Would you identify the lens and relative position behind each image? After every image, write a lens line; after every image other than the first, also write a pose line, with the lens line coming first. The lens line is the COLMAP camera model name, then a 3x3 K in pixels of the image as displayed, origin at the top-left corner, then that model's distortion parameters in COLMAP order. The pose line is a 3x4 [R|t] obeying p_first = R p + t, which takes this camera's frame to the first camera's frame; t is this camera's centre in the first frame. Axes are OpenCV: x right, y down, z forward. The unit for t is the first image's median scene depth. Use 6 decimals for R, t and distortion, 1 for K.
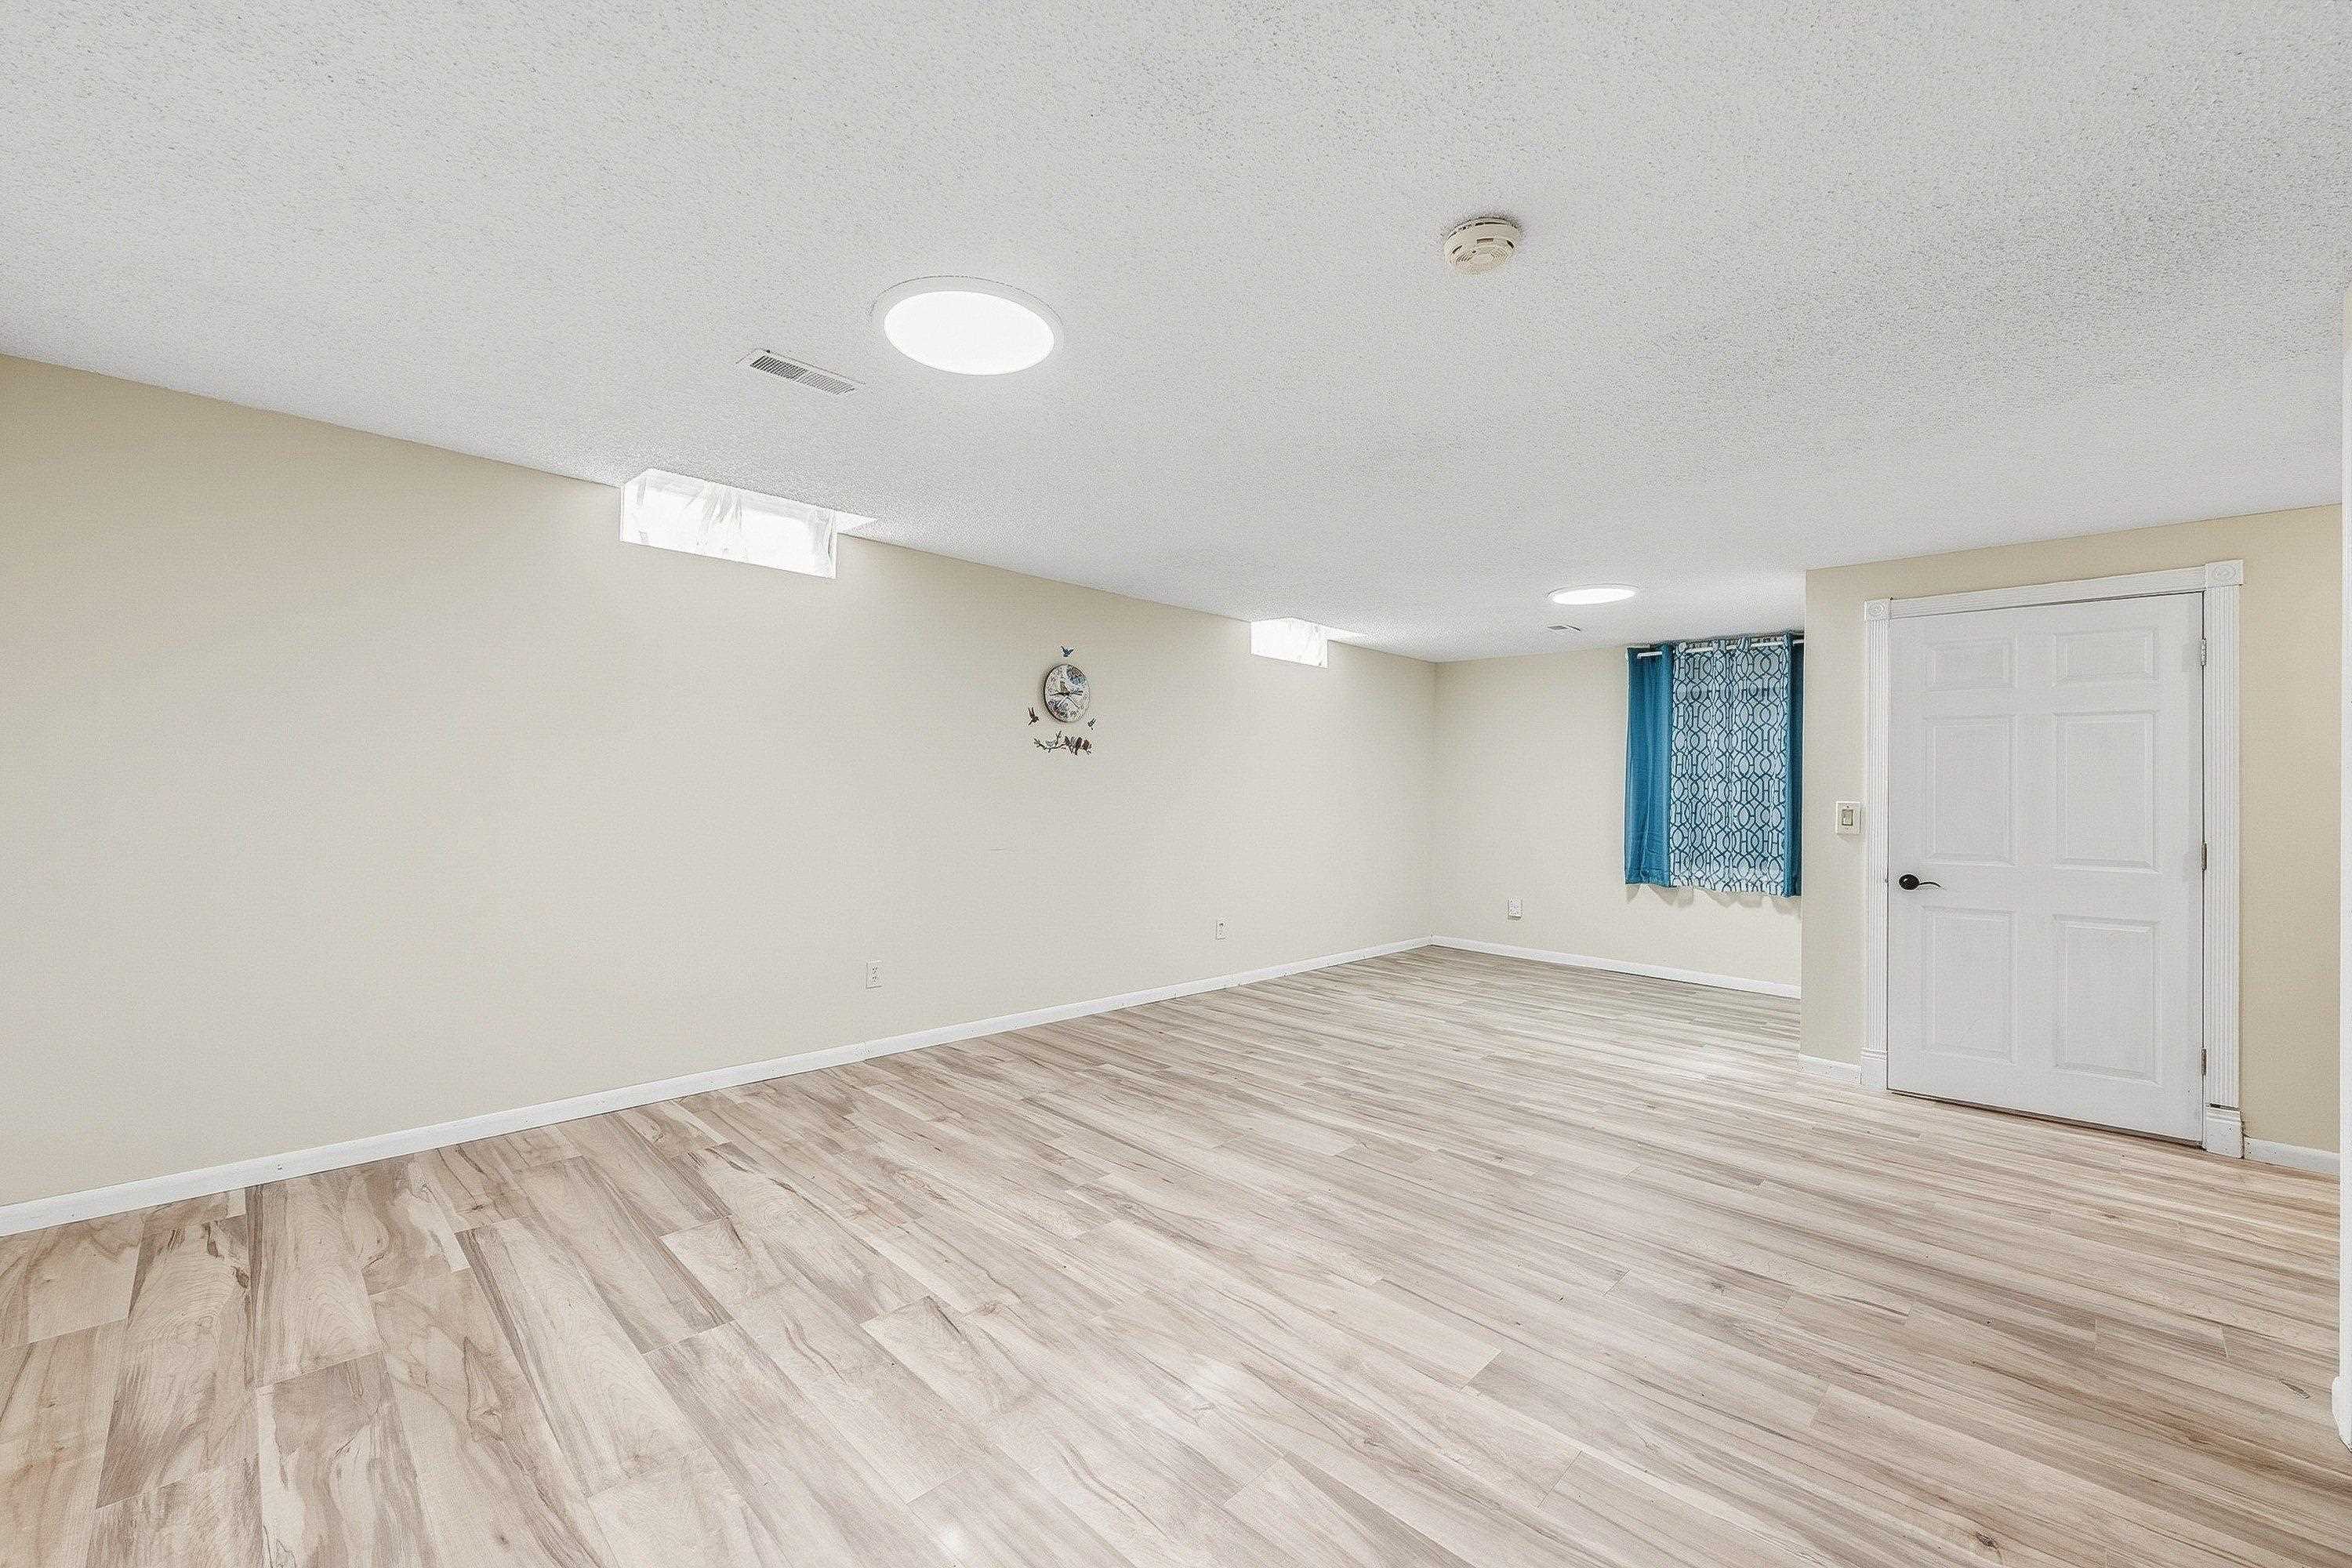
lens RADIAL K [[941.7, 0, 1186.3], [0, 941.7, 778.0], [0, 0, 1]] dist [-0.001693, -0.000316]
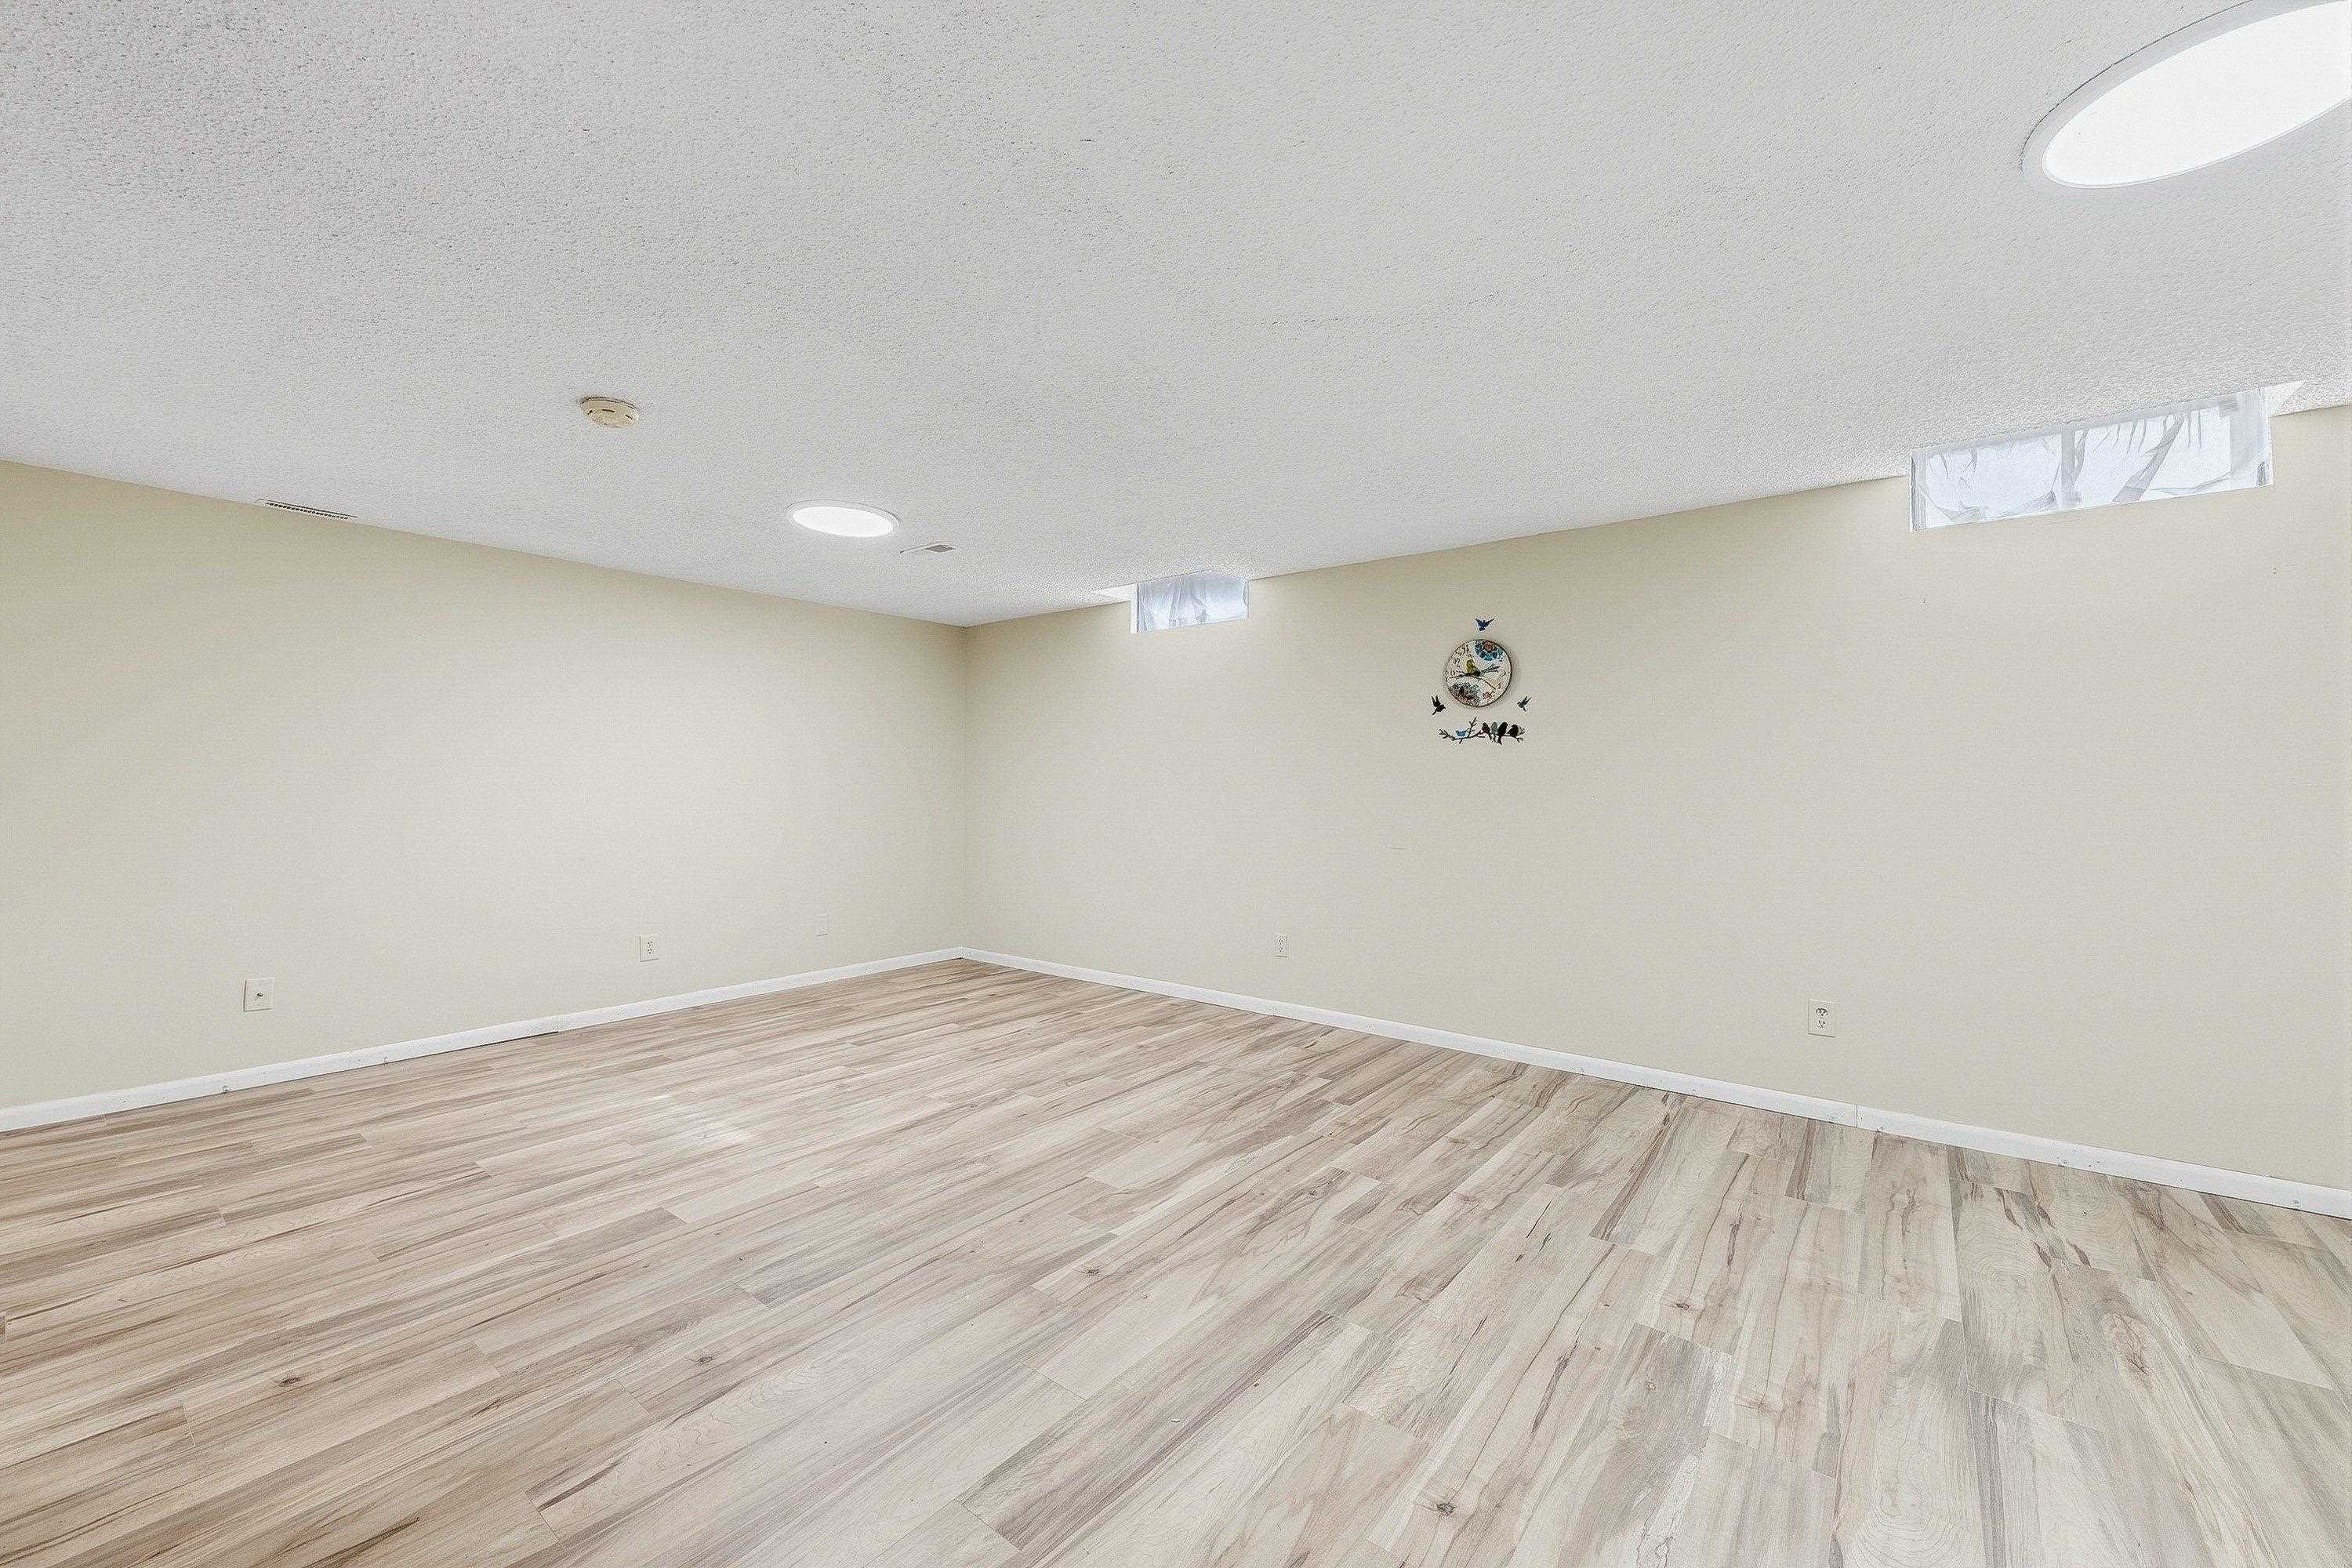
lens RADIAL K [[941.7, 0, 1185.9], [0, 941.7, 779.0], [0, 0, 1]] dist [-0.001693, -0.000316]
pose [[0.099940, -0.024592, -0.994690, 0.952929], [0.010249, 0.999667, -0.023685, 0.033100], [0.994941, -0.007828, 0.100159, 0.884805]]
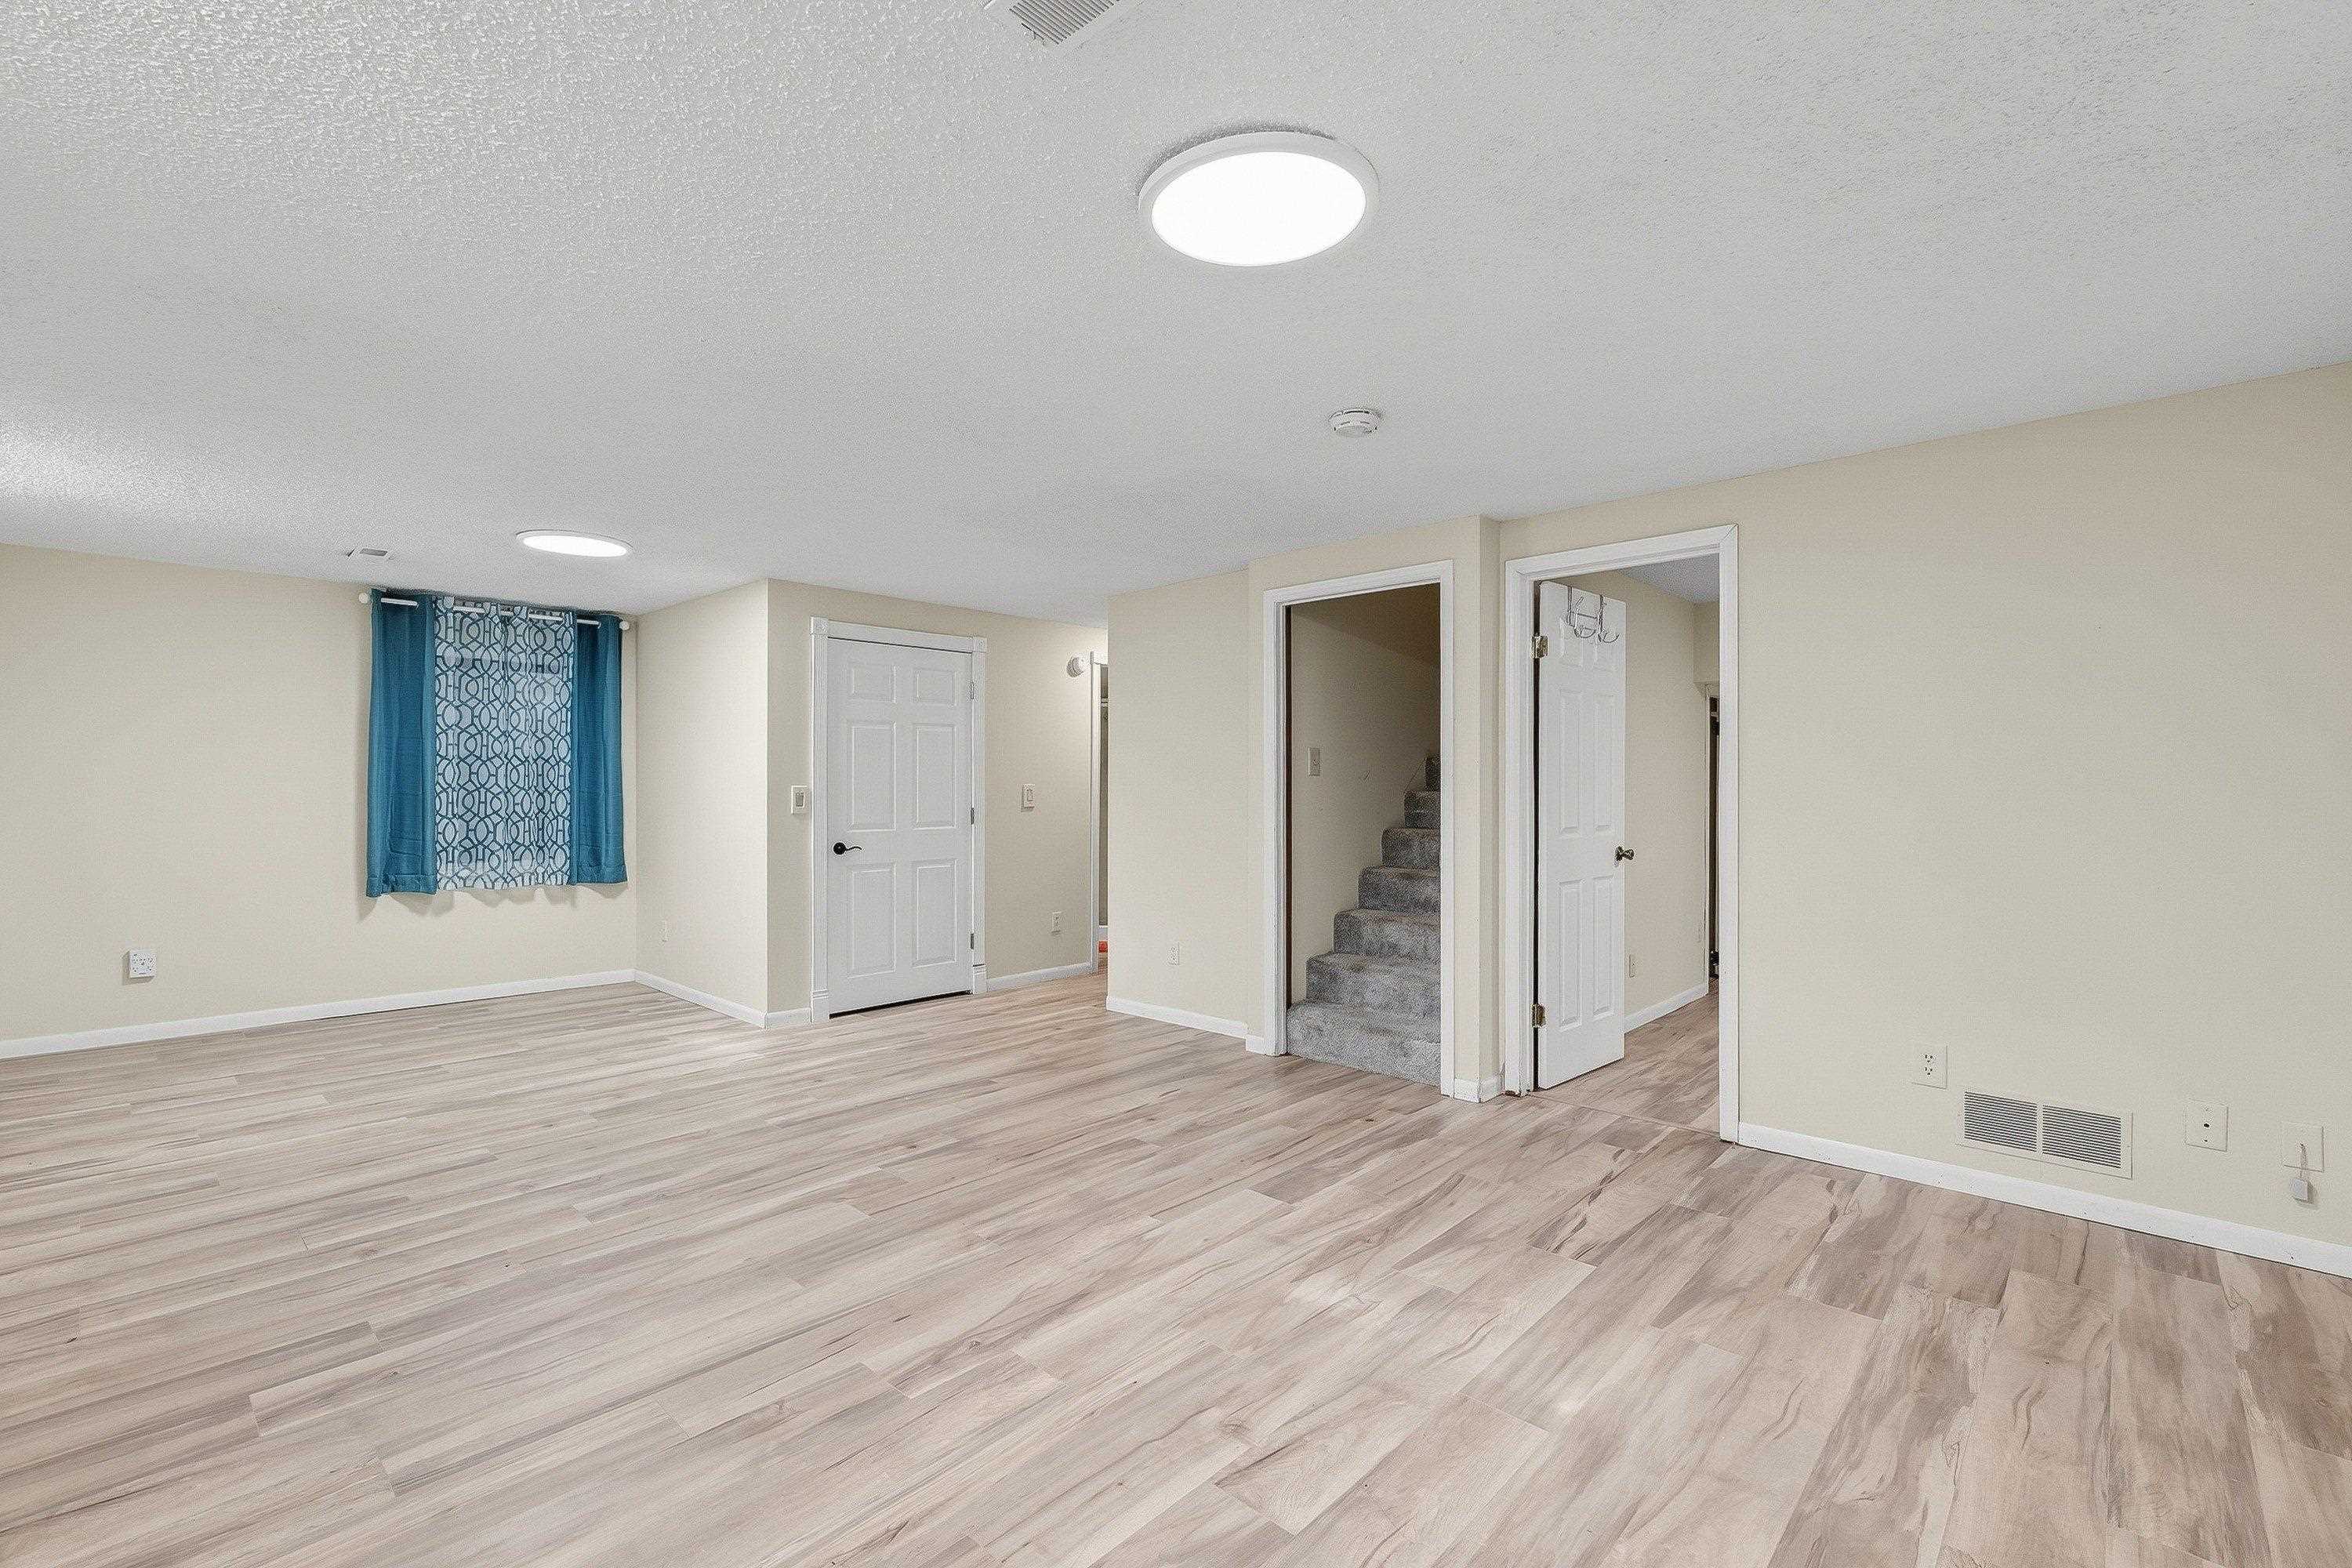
lens RADIAL K [[1005.0, 0, 1172.9], [0, 1005.0, 789.9], [0, 0, 1]] dist [-0.000611, -0.000241]
pose [[-0.010778, -0.022122, 0.999697, -0.650599], [-0.015362, 0.999641, 0.021955, -0.005107], [-0.999824, -0.015120, -0.011114, 0.653051]]
